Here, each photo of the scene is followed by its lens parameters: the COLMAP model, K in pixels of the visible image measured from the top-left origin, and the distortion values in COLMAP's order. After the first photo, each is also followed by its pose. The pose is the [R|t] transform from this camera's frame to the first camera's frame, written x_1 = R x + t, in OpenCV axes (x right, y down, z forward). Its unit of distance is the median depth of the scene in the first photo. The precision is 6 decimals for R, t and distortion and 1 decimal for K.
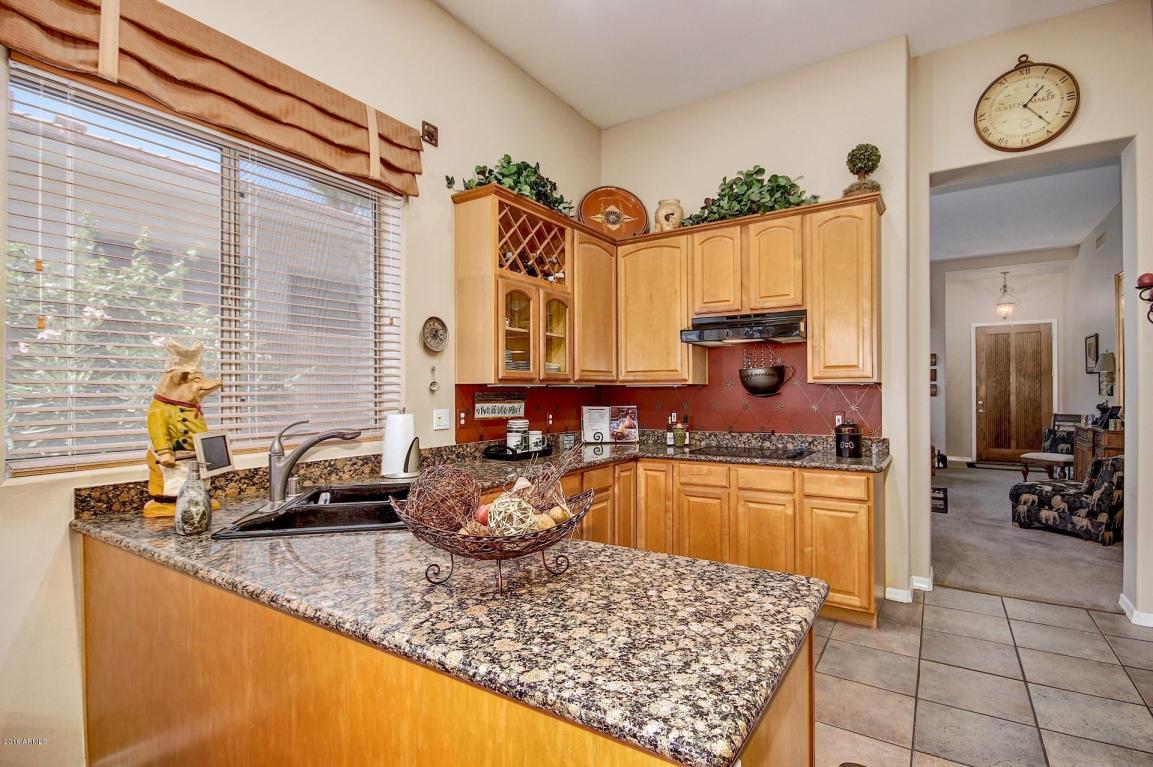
lens RADIAL K [[559.4, 0, 578.7], [0, 559.4, 390.9], [0, 0, 1]] dist [-0.000778, 0.000468]
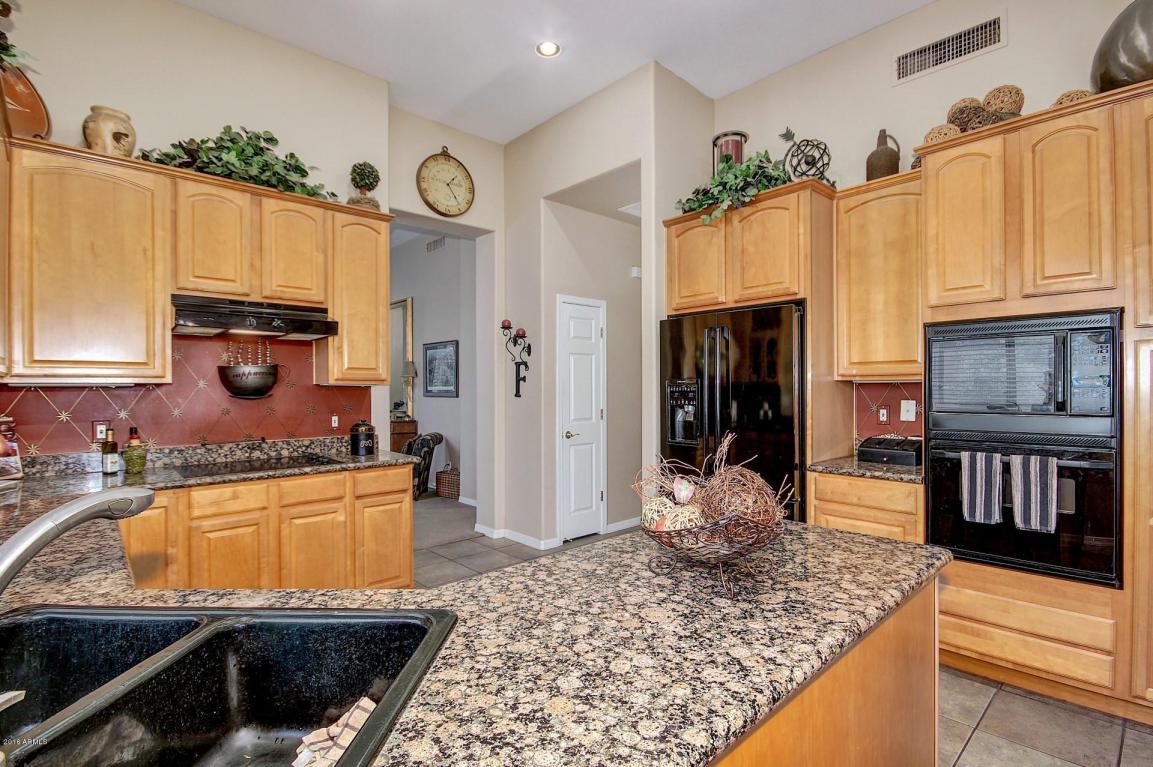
lens RADIAL K [[546.1, 0, 580.1], [0, 546.1, 390.8], [0, 0, 1]] dist [-0.004623, -0.001867]
pose [[0.238048, 0.002048, 0.971251, -0.401870], [0.003219, 0.999991, -0.002898, 0.001859], [-0.971248, 0.003816, 0.238039, 0.348308]]
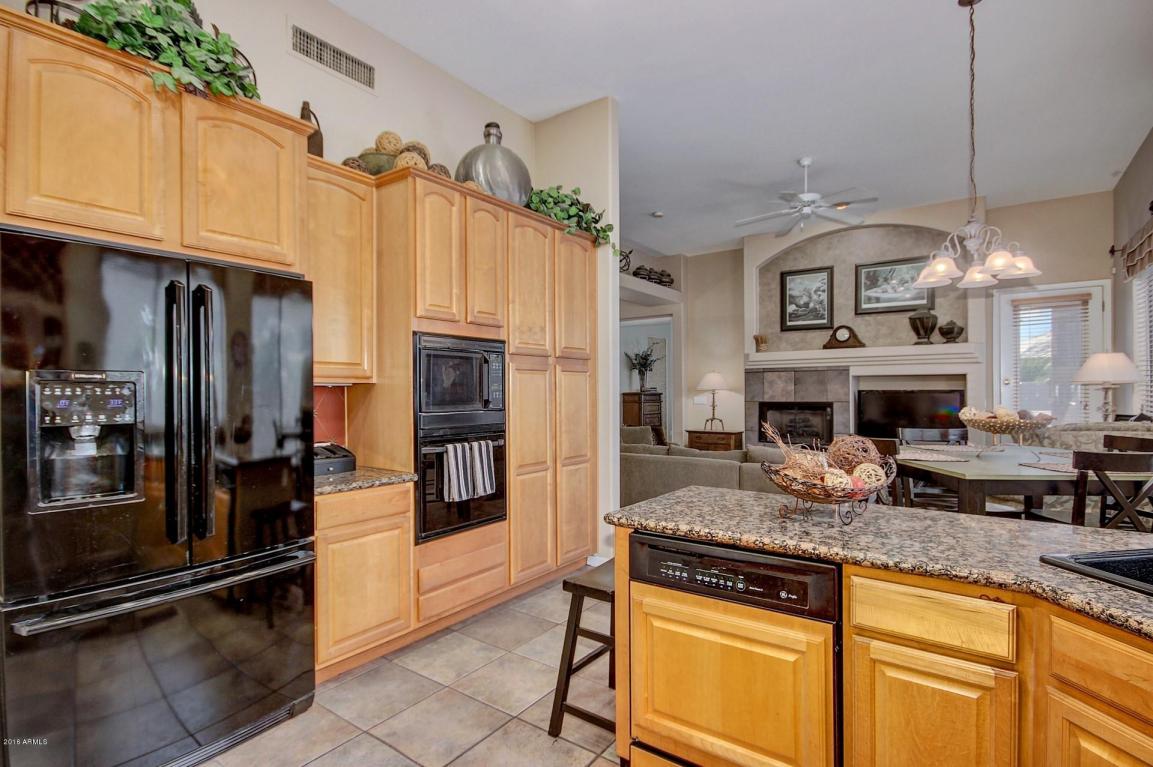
lens RADIAL K [[559.4, 0, 580.4], [0, 559.4, 388.7], [0, 0, 1]] dist [-0.000778, 0.000468]
pose [[-0.998429, 0.010237, 0.055091, 0.138415], [0.009882, 0.999929, -0.006712, 0.001522], [-0.055156, -0.006157, -0.998459, 0.866826]]
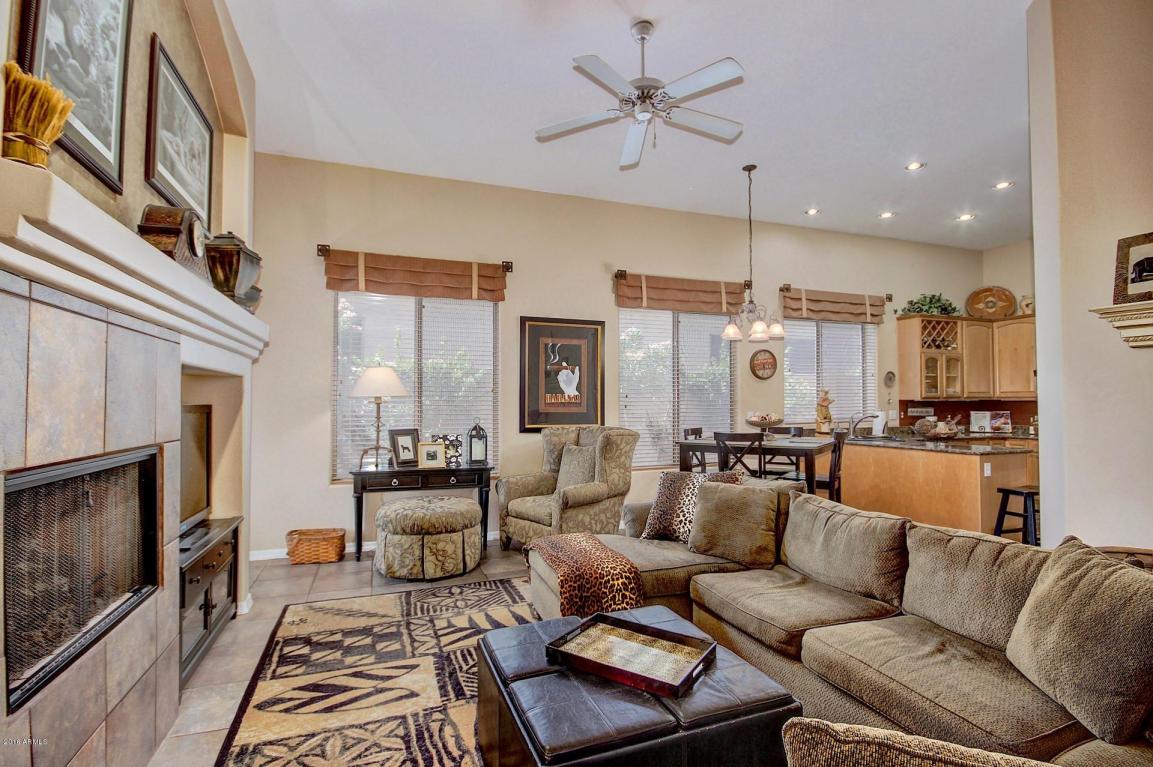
lens RADIAL K [[546.1, 0, 571.6], [0, 546.1, 388.1], [0, 0, 1]] dist [-0.004623, -0.001867]
pose [[0.795661, -0.010971, -0.605643, 0.057744], [-0.003042, 0.999751, -0.022107, -0.005242], [0.605734, 0.019432, 0.795430, -1.450763]]
